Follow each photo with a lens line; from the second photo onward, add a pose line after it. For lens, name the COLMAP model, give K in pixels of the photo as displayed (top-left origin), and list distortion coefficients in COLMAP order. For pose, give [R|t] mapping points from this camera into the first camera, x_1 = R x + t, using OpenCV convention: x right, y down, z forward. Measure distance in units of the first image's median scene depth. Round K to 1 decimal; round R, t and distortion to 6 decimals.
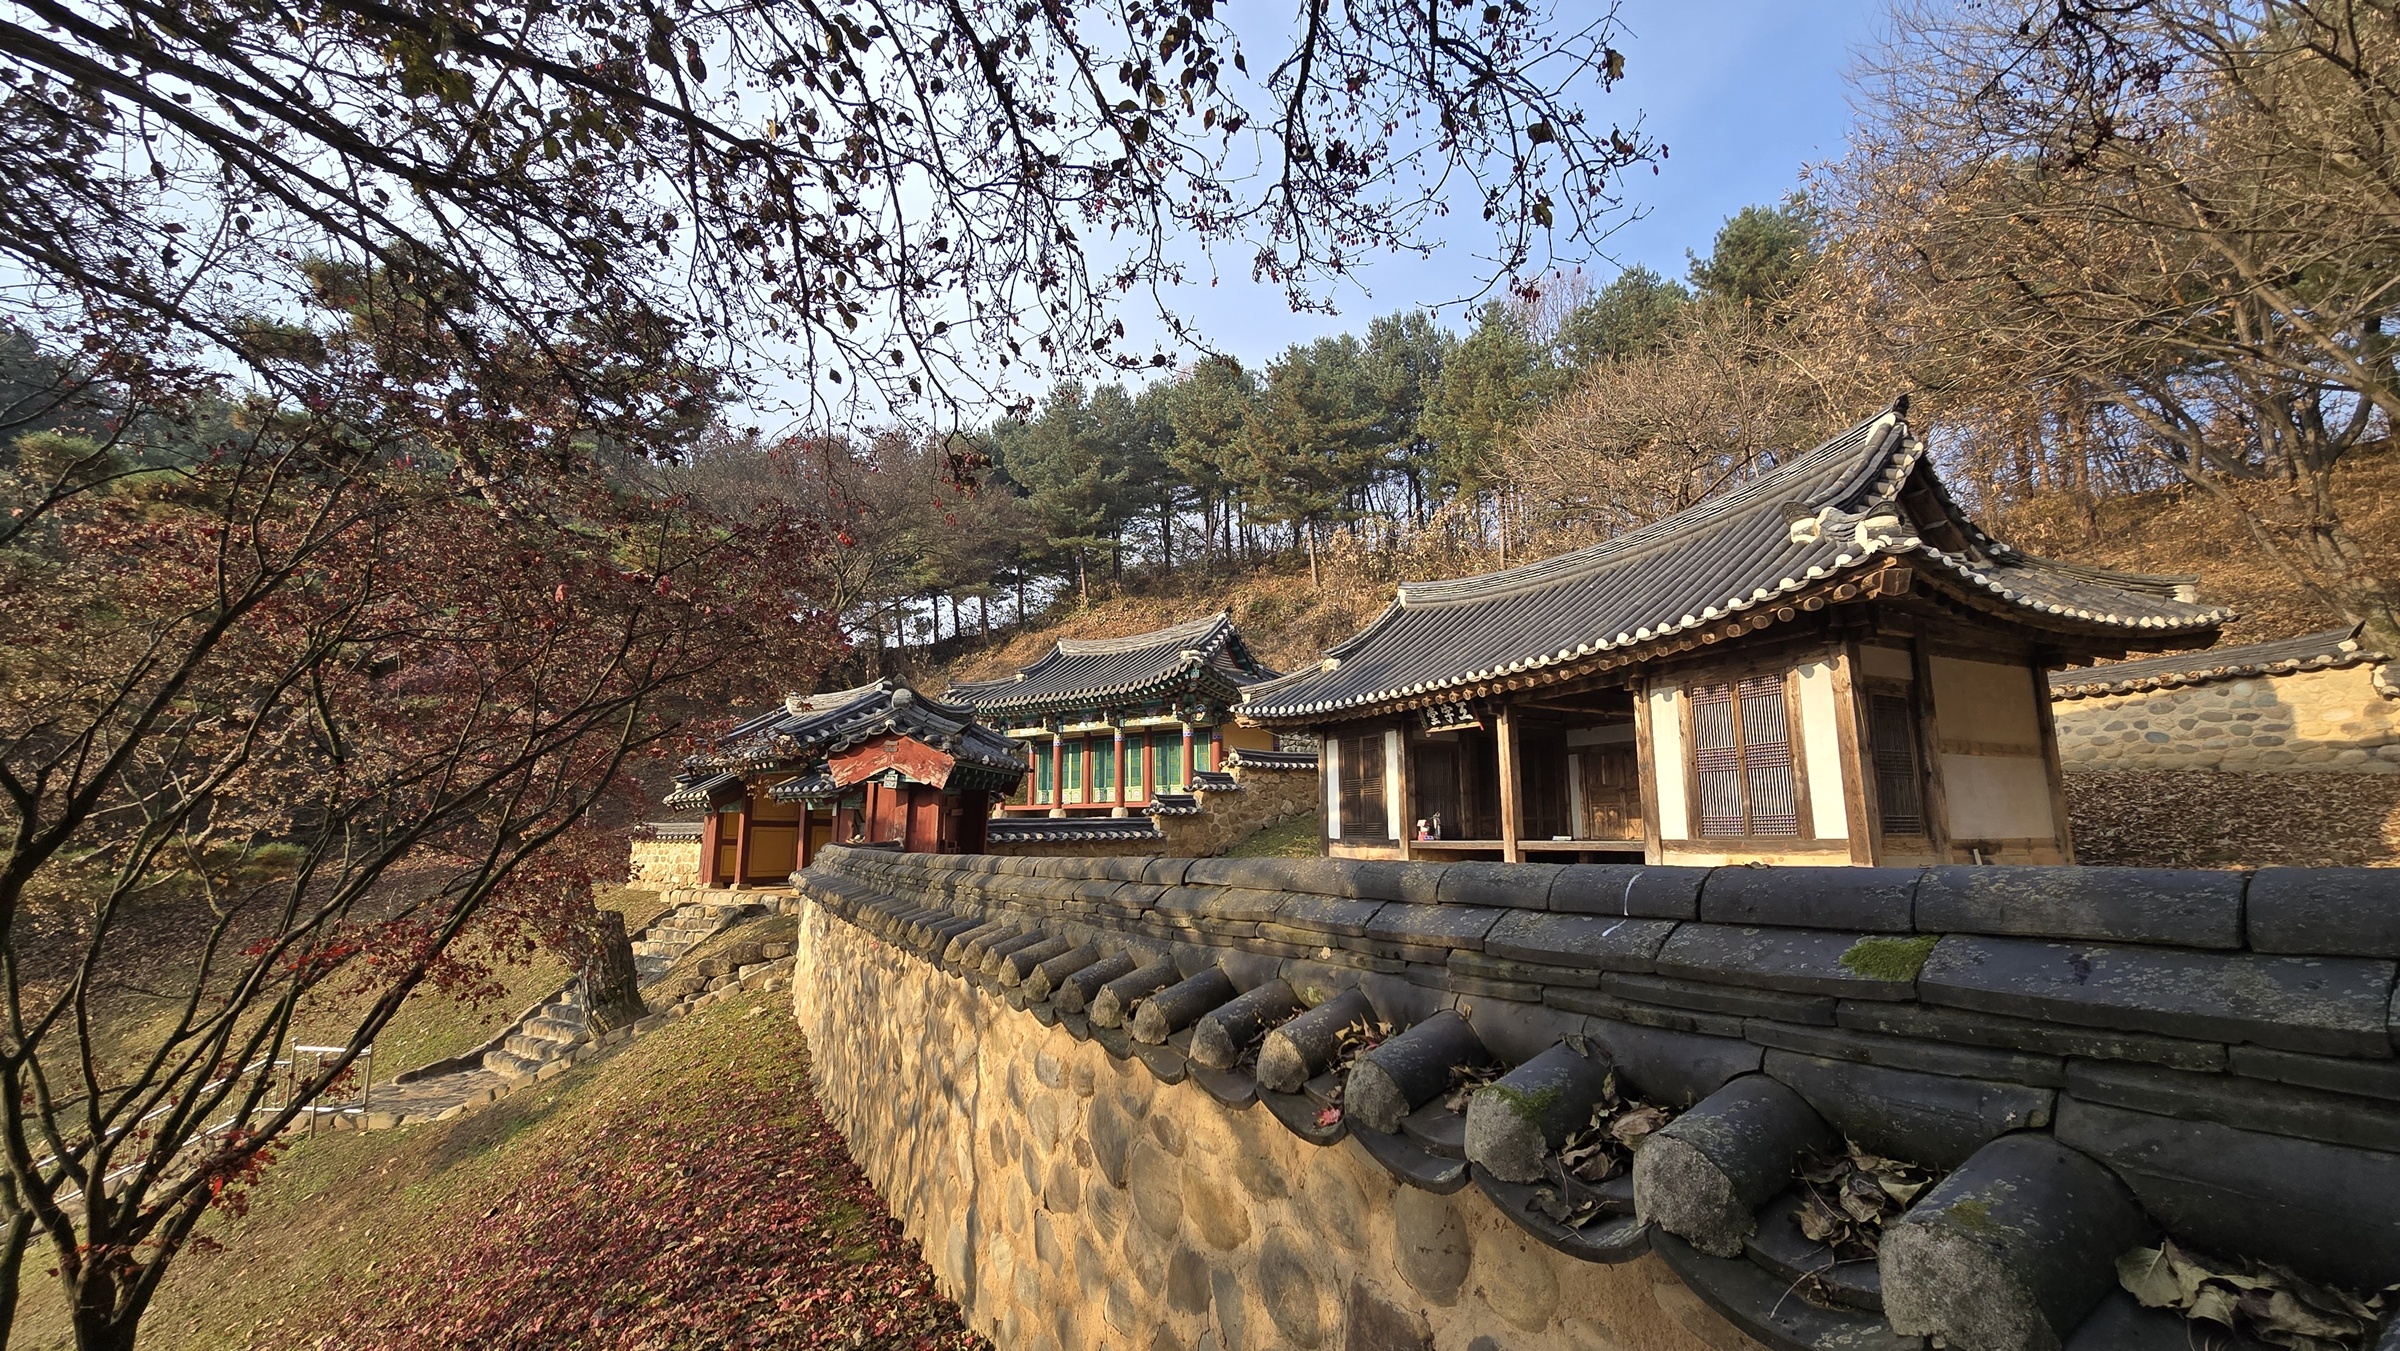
lens RADIAL K [[974.3, 0, 1200.0], [0, 974.3, 675.5], [0, 0, 1]] dist [0.001315, 0.000041]
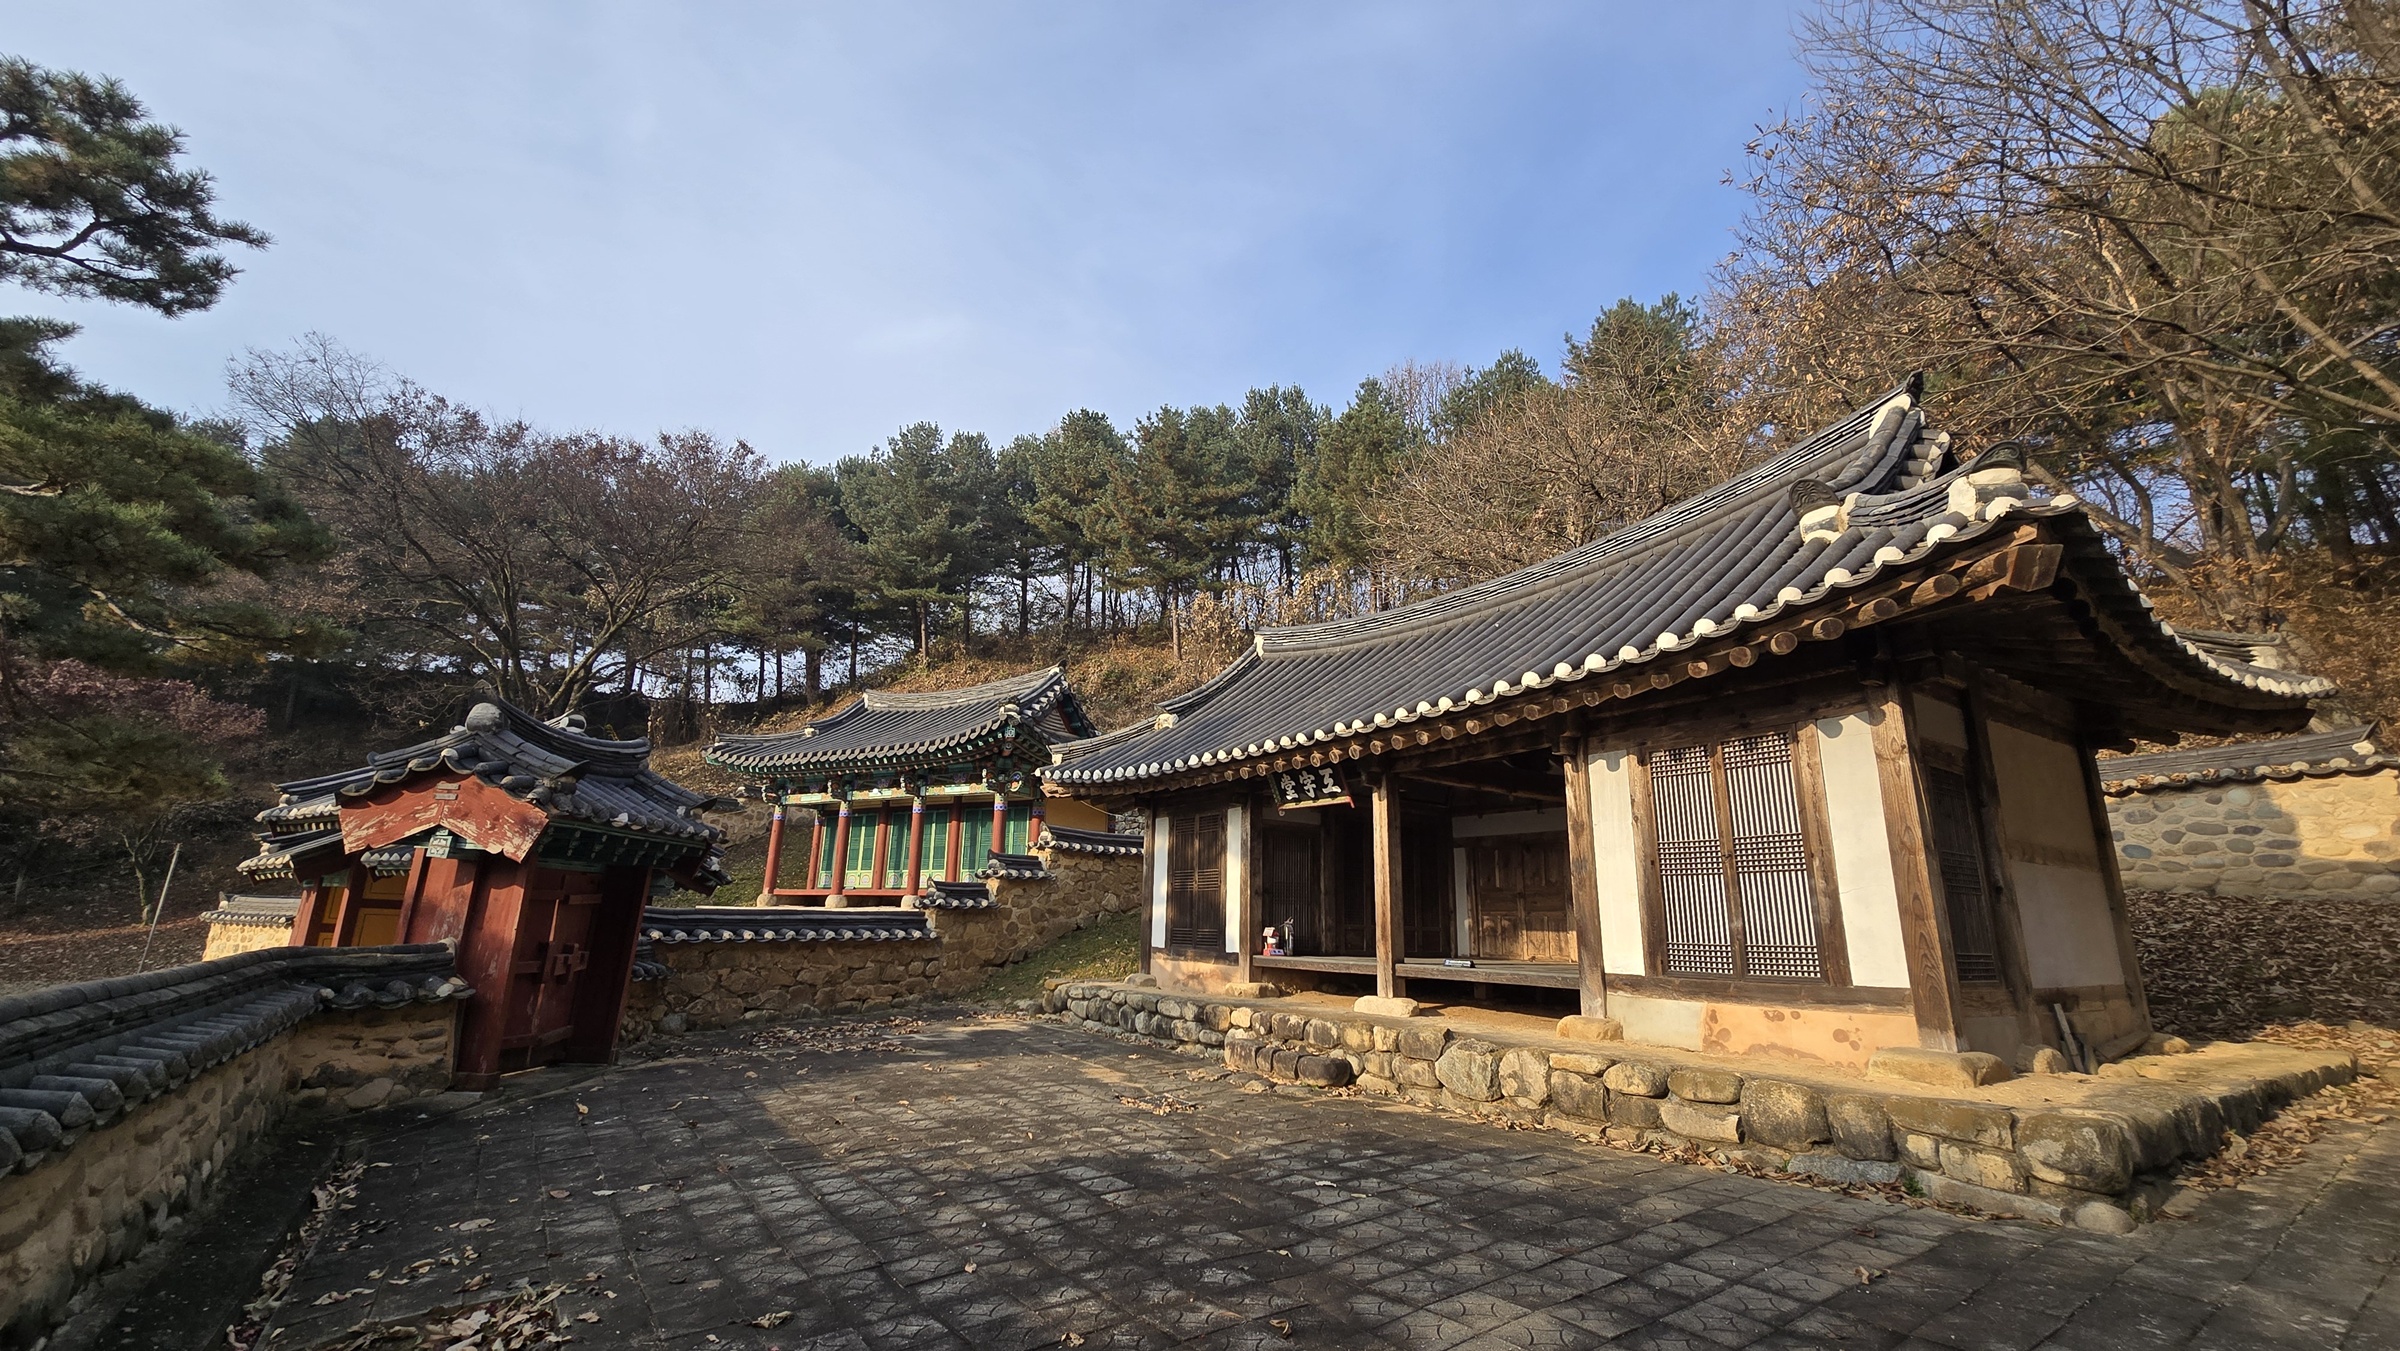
lens RADIAL K [[974.3, 0, 1200.0], [0, 974.3, 675.5], [0, 0, 1]] dist [0.001315, 0.000041]
pose [[0.989710, 0.060387, 0.129722, 0.061289], [-0.048632, 0.994575, -0.091949, 0.024982], [-0.134570, 0.084694, 0.987278, 0.231746]]
